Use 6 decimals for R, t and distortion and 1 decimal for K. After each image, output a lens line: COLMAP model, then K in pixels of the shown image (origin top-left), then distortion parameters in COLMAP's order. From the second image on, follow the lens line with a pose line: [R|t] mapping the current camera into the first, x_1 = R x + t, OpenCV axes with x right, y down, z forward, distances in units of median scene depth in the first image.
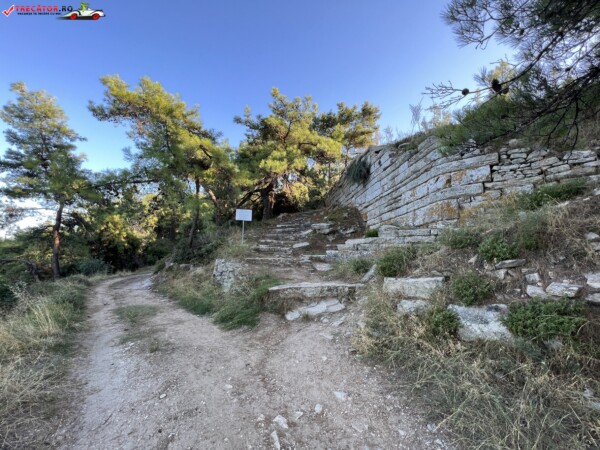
lens RADIAL K [[243.1, 0, 300.0], [0, 243.1, 225.0], [0, 0, 1]] dist [0.000665, 0.000034]
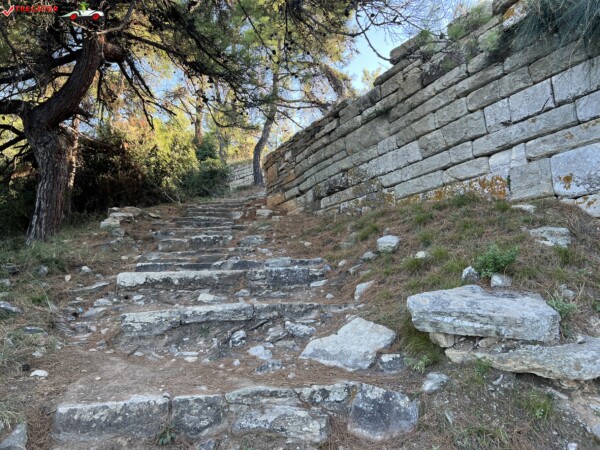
lens RADIAL K [[455.7, 0, 300.0], [0, 455.7, 225.0], [0, 0, 1]] dist [0.005620, -0.002102]
pose [[0.927486, 0.018236, 0.373413, -0.064711], [-0.016452, 0.999833, -0.007963, -0.024703], [-0.373496, 0.001242, 0.927631, 0.409576]]
